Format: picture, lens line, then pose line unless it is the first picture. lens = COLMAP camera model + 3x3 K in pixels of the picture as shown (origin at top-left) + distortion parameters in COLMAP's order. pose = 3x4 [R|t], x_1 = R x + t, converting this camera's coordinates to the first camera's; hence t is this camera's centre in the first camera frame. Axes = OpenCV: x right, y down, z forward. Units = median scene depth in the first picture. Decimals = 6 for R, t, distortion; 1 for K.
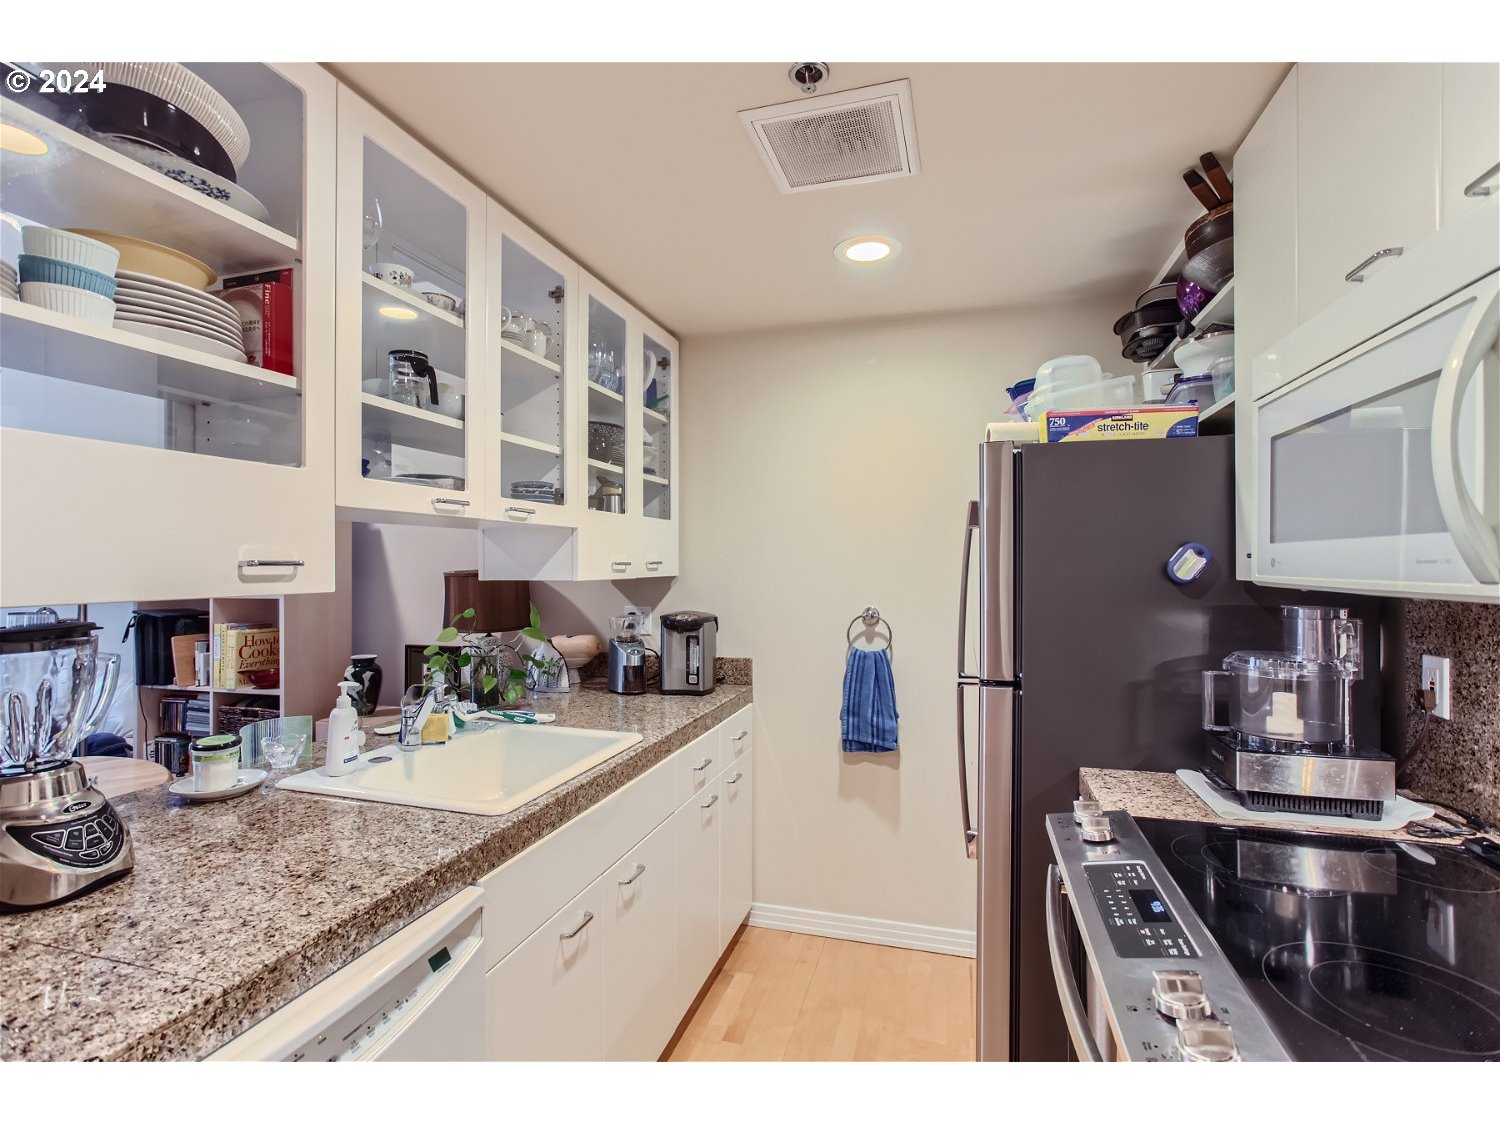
lens RADIAL K [[721.5, 0, 750.0], [0, 721.5, 562.5], [0, 0, 1]] dist [-0.042250, 0.022055]
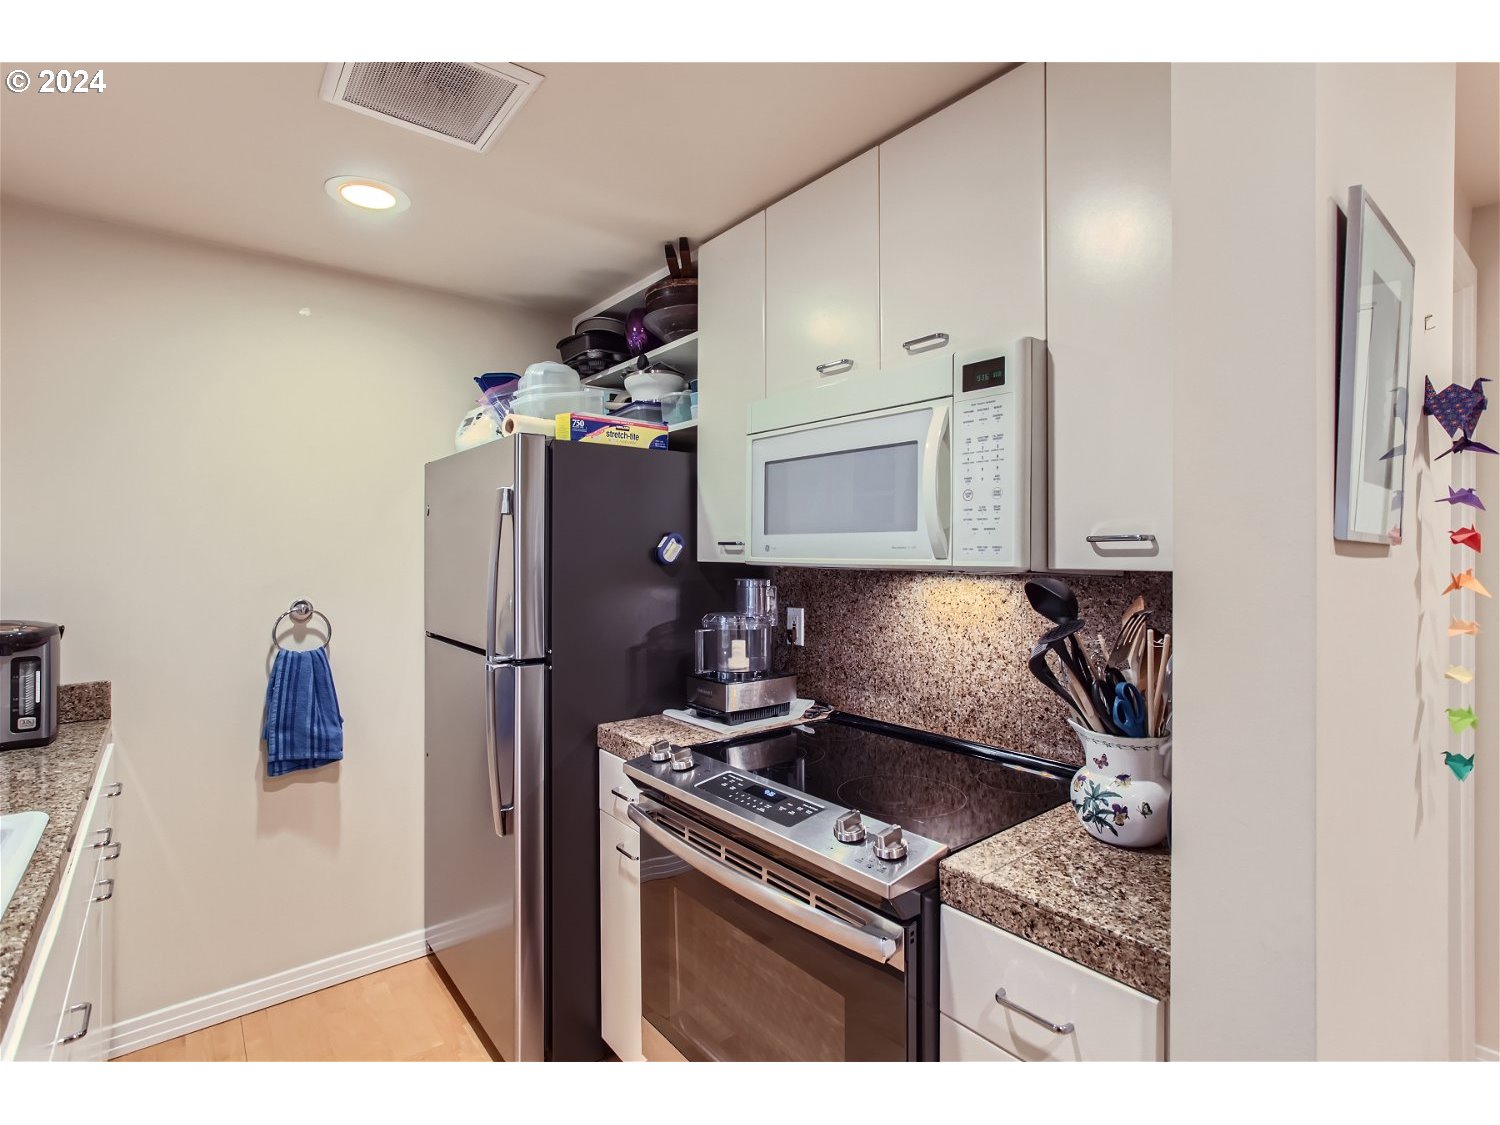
lens RADIAL K [[726.7, 0, 747.3], [0, 726.7, 553.2], [0, 0, 1]] dist [-0.042373, 0.022211]
pose [[0.567587, -0.000959, 0.823313, -0.377093], [-0.002692, 0.999992, 0.003021, 0.004366], [-0.823309, -0.003931, 0.567580, 0.136796]]
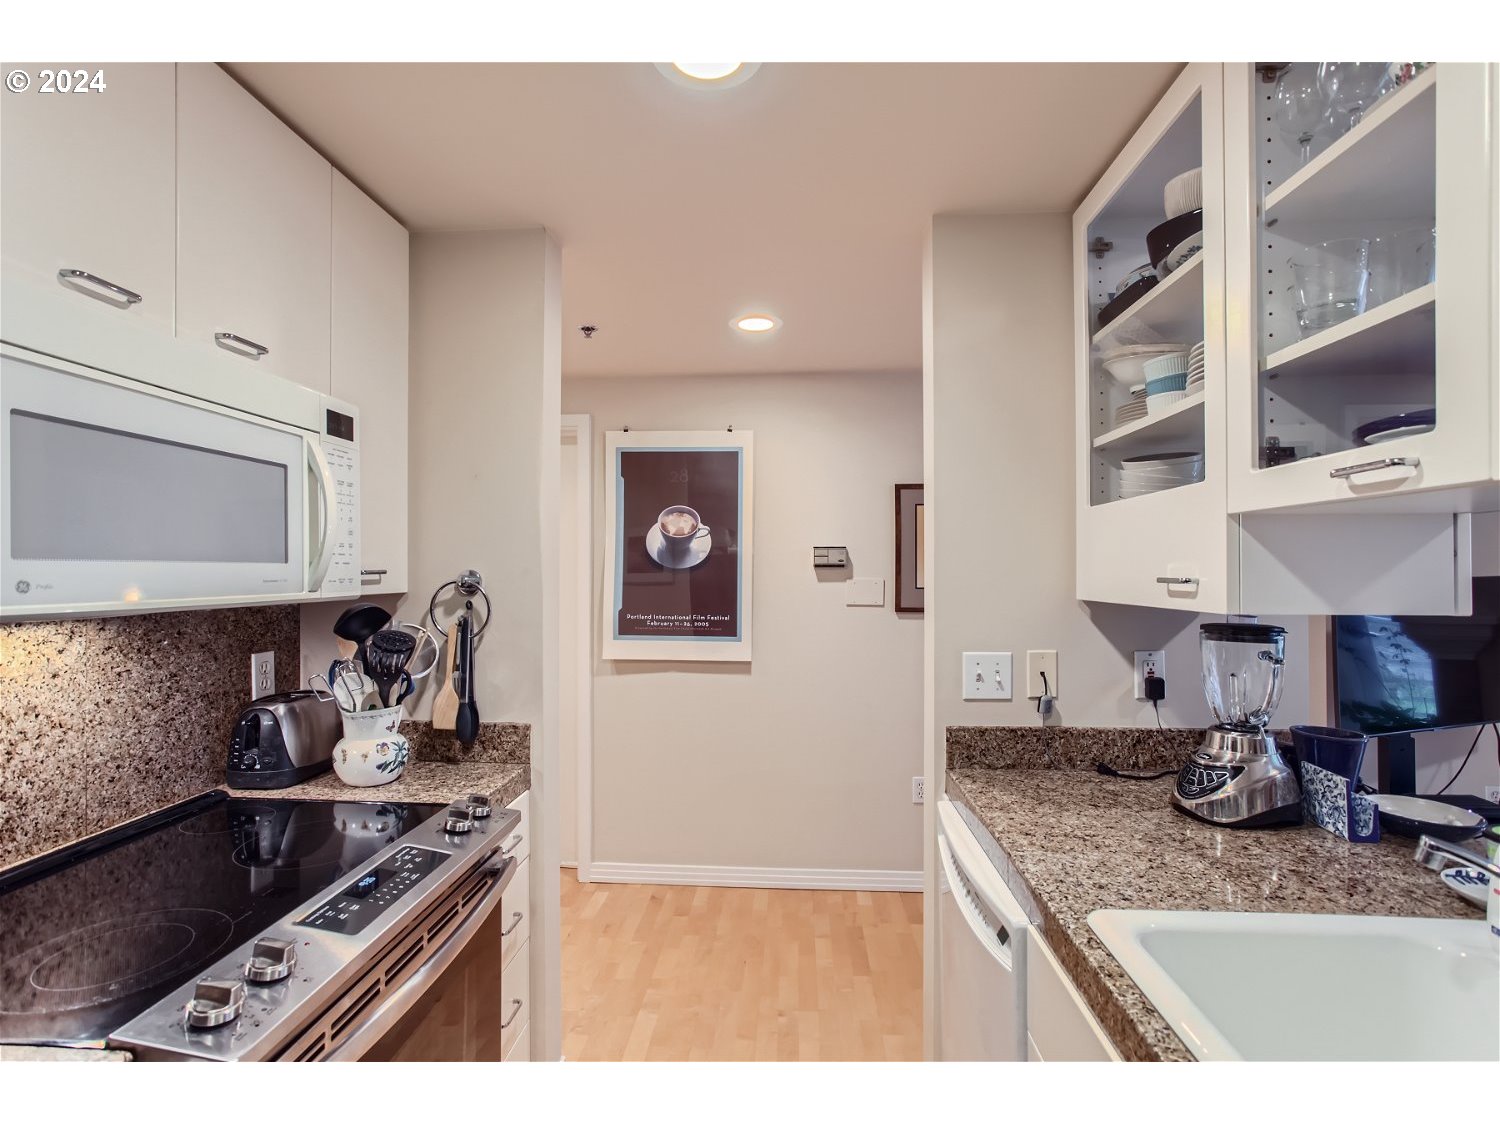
lens RADIAL K [[721.5, 0, 750.0], [0, 721.5, 562.5], [0, 0, 1]] dist [-0.042250, 0.022055]
pose [[-0.975496, 0.000800, -0.220014, 0.132784], [0.003048, 0.999947, -0.009882, -0.011524], [0.219994, -0.010311, -0.975447, 1.364667]]
